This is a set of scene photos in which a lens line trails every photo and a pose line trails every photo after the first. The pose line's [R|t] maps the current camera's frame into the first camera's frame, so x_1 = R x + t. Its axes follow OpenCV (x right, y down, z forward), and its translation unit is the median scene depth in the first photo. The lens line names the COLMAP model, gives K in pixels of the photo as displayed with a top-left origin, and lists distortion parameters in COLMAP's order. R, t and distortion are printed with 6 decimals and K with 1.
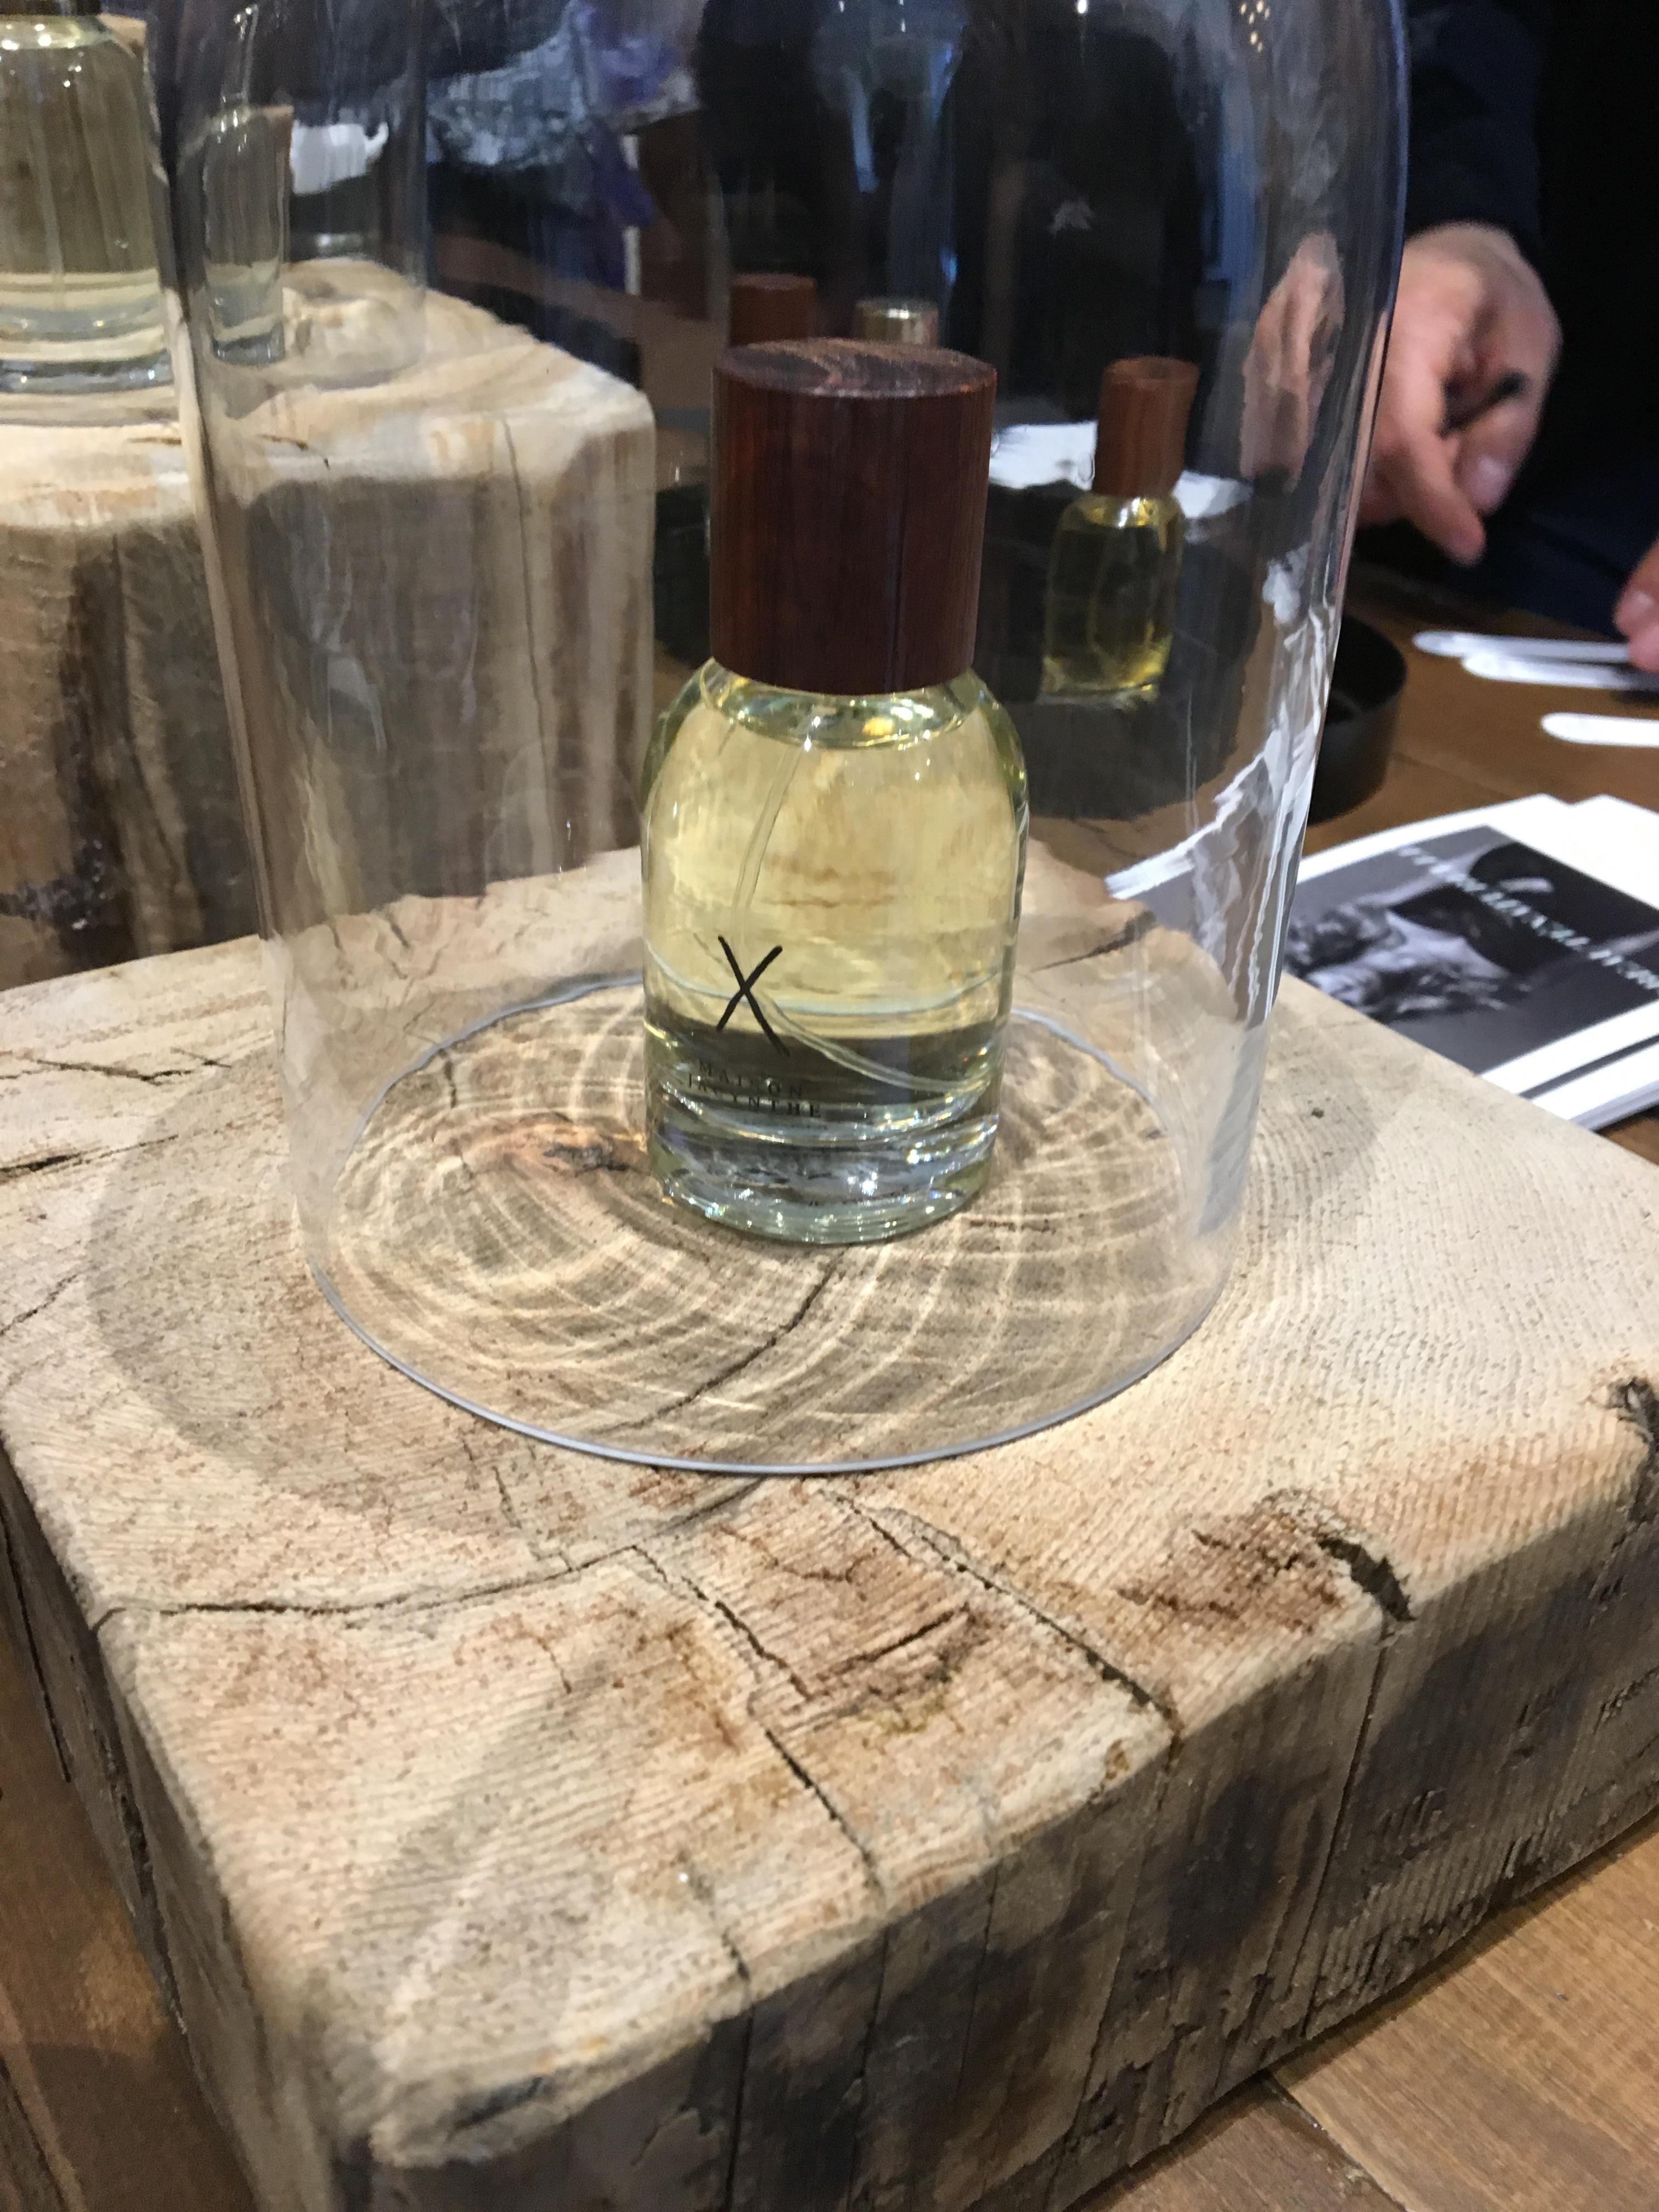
lens RADIAL K [[1866.2, 0, 836.2], [0, 1866.2, 1088.5], [0, 0, 1]] dist [0.076508, -0.095097]
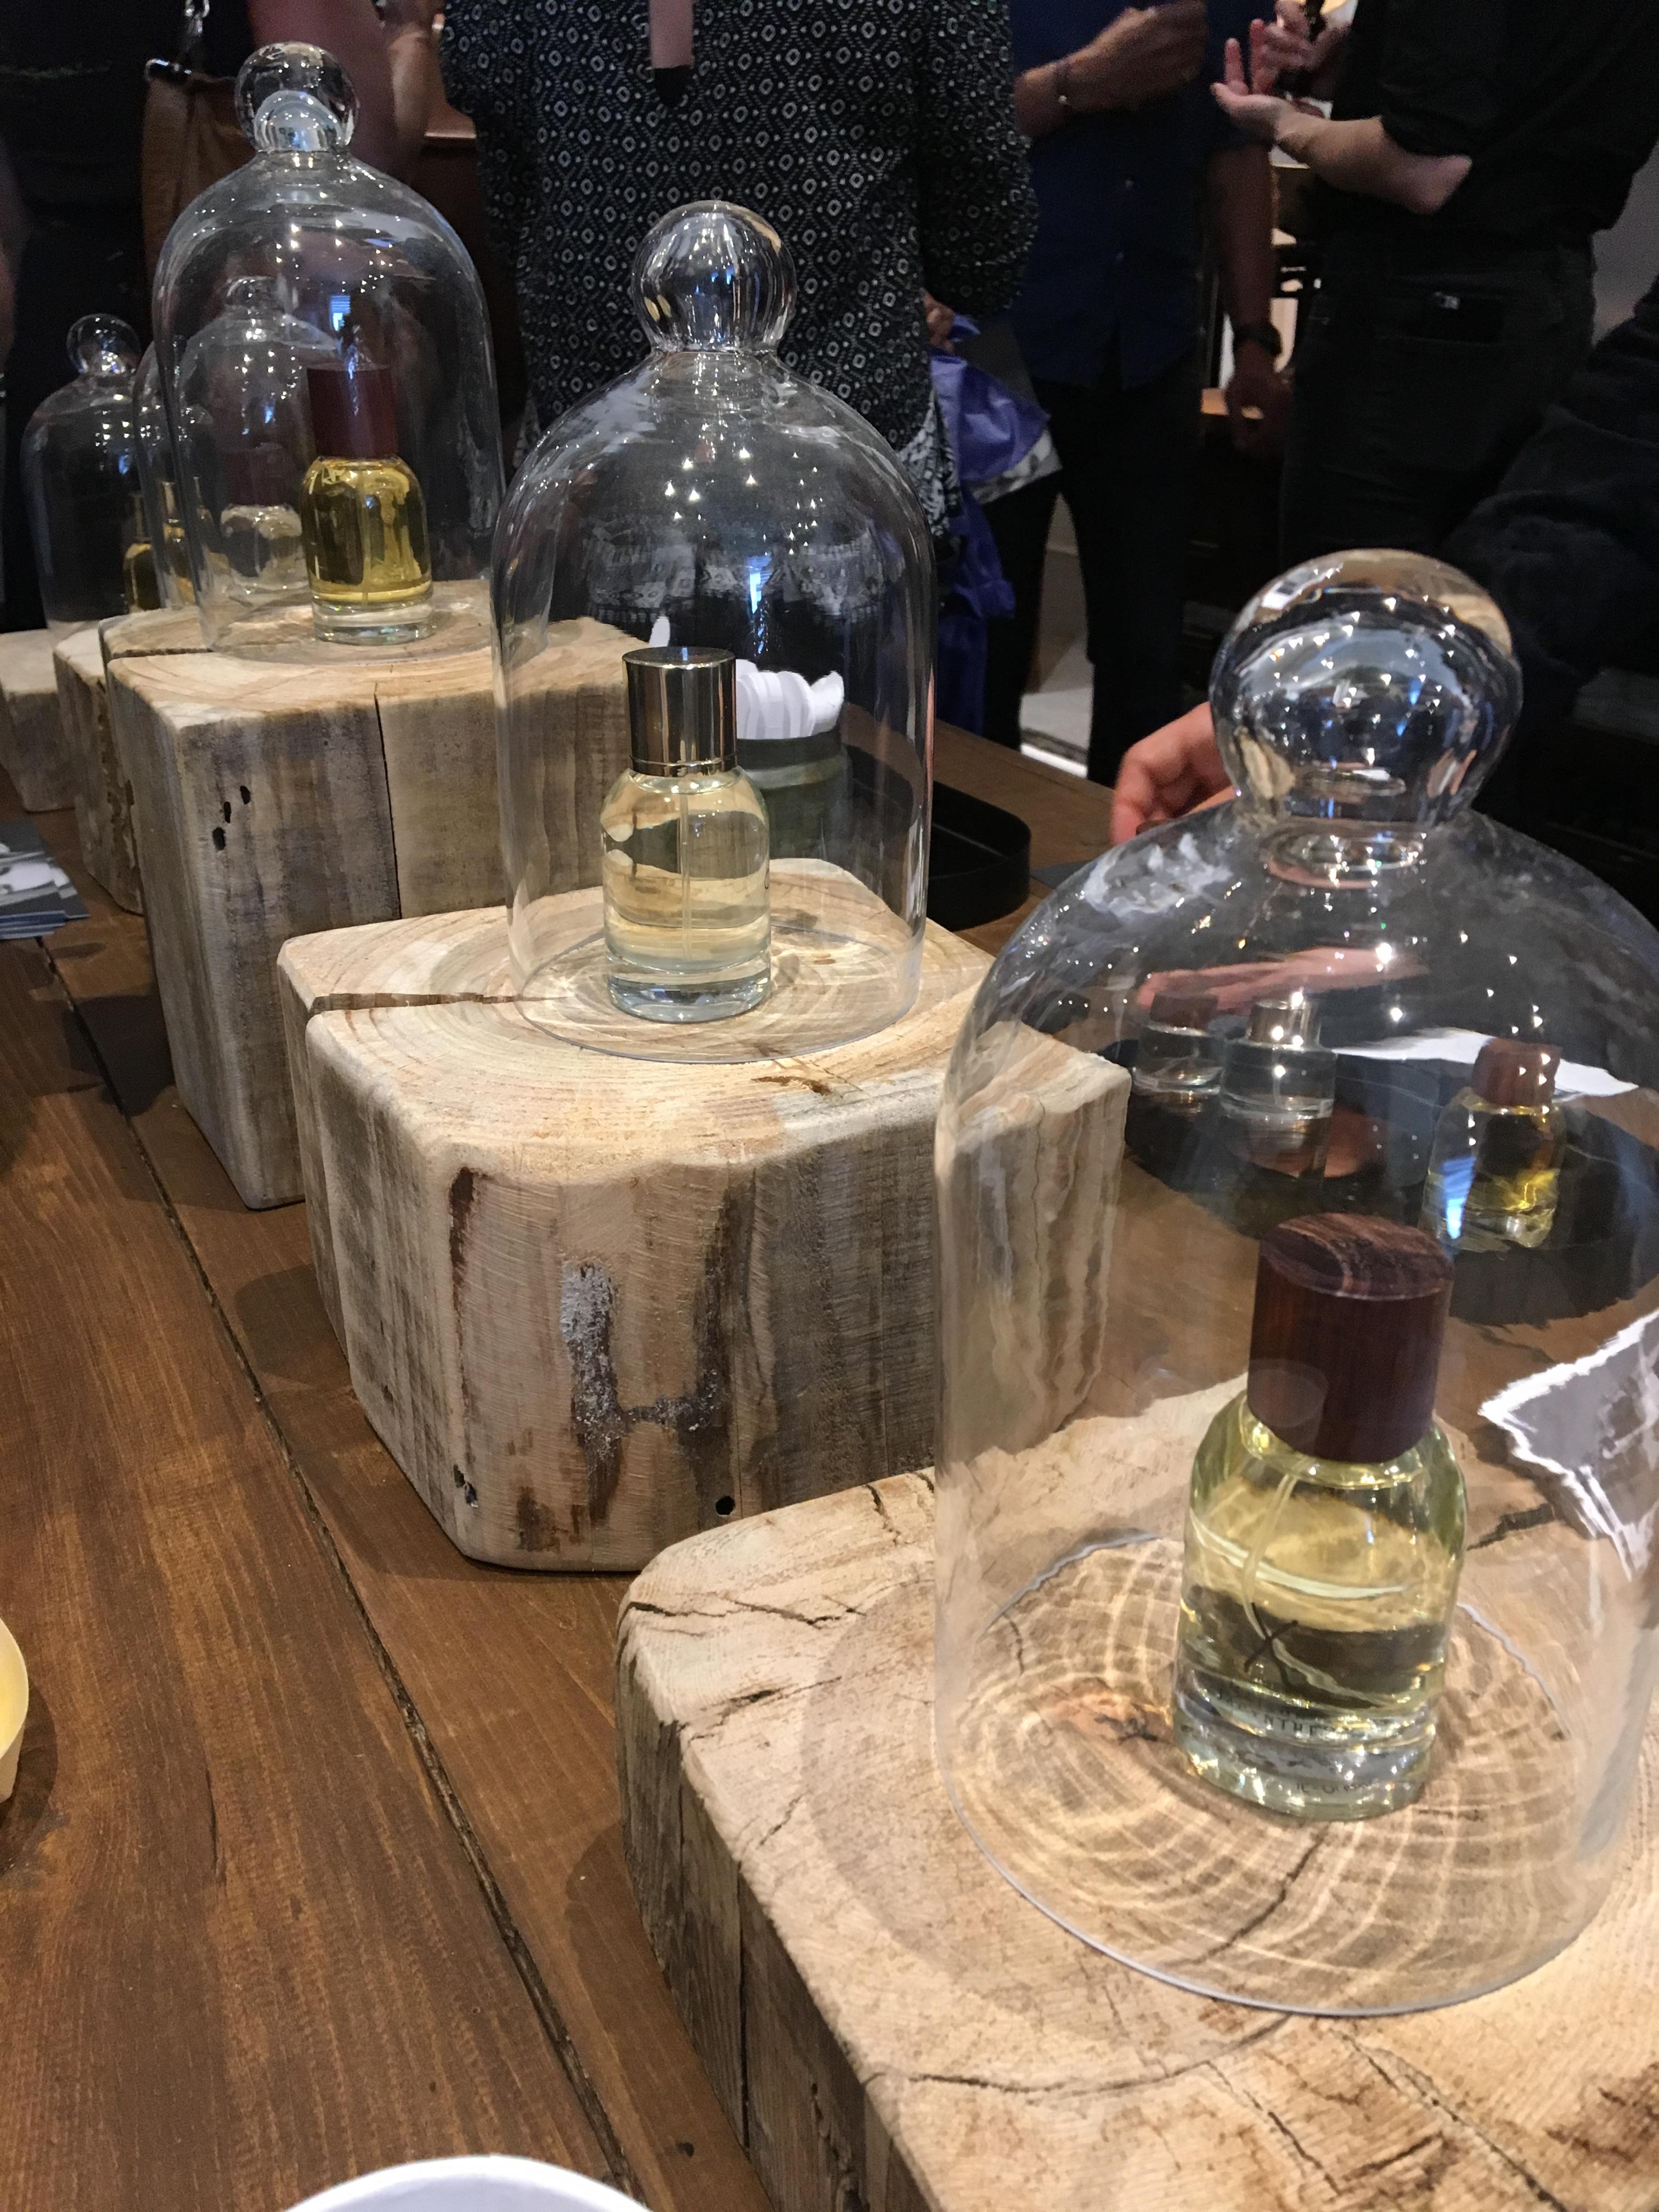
lens RADIAL K [[1866.2, 0, 845.8], [0, 1866.2, 1081.9], [0, 0, 1]] dist [0.076508, -0.095097]
pose [[0.987172, 0.024874, -0.157709, -0.148352], [-0.045042, 0.991054, -0.125630, -0.280099], [0.153173, 0.131122, 0.979462, -0.535623]]
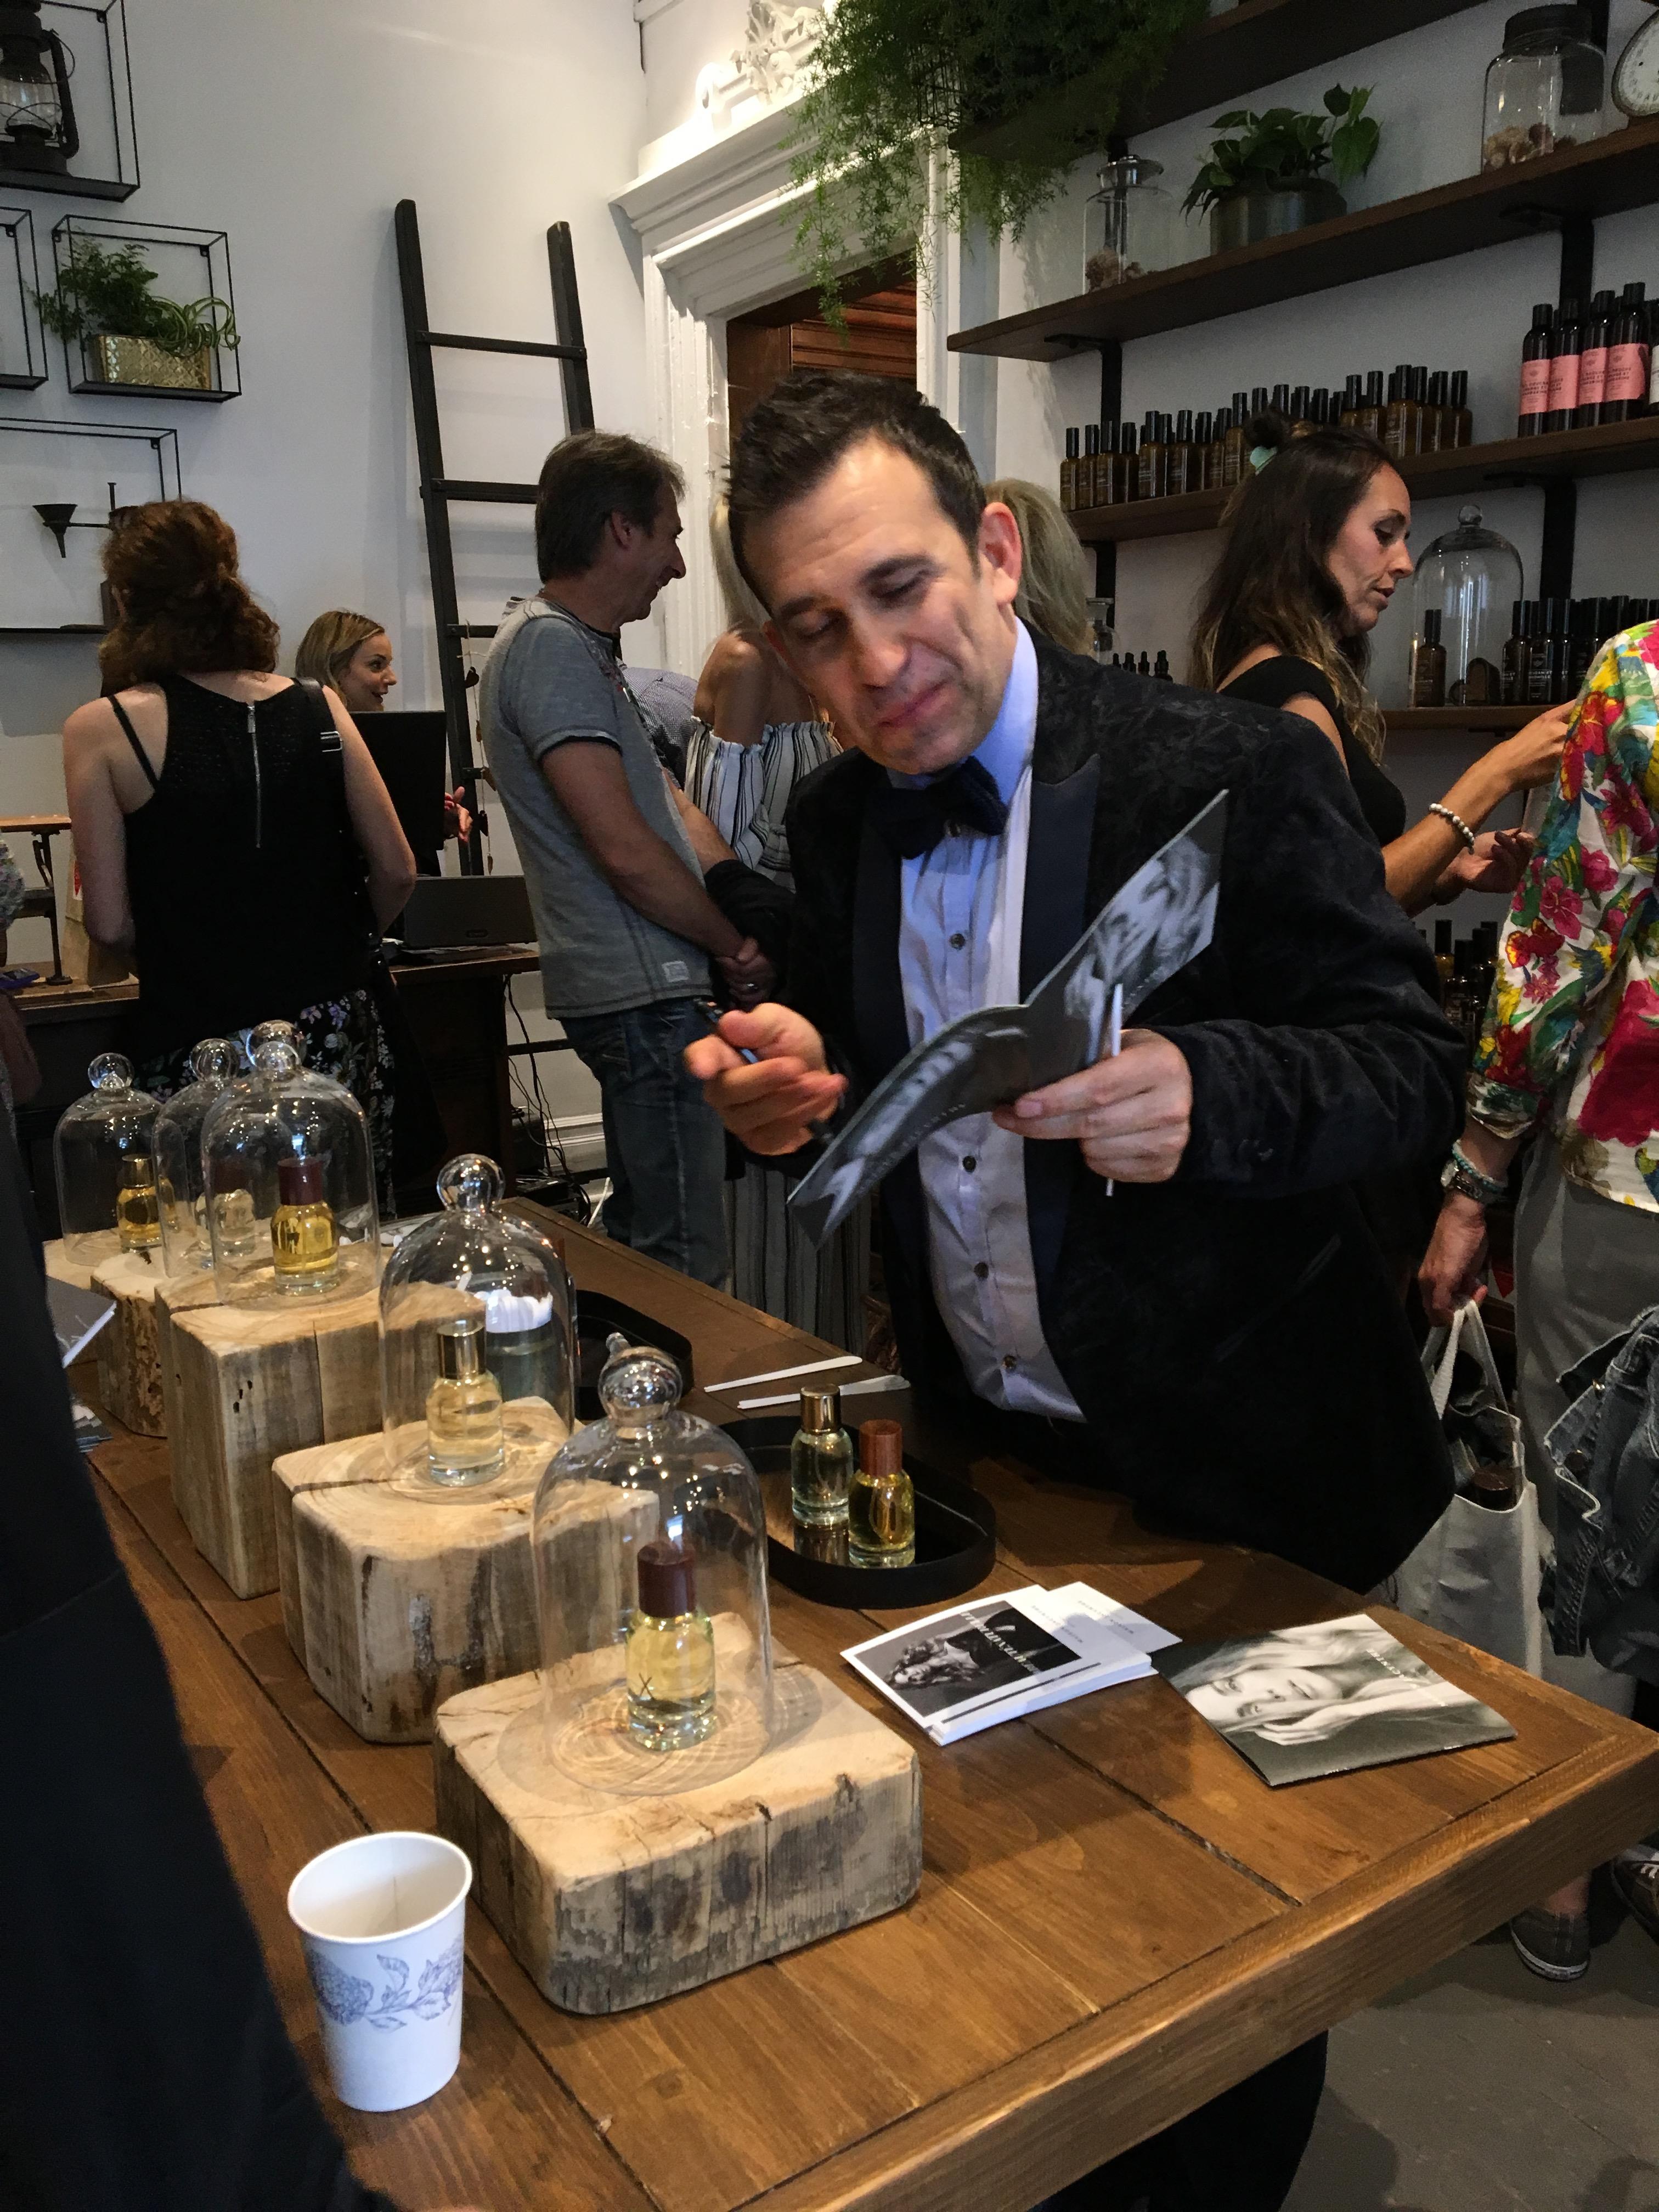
lens RADIAL K [[1866.2, 0, 831.8], [0, 1866.2, 1096.7], [0, 0, 1]] dist [0.076508, -0.095097]
pose [[0.995517, -0.052730, -0.078519, 0.805025], [0.023256, 0.941154, -0.337177, 0.144105], [0.091678, 0.333839, 0.938161, -3.577406]]
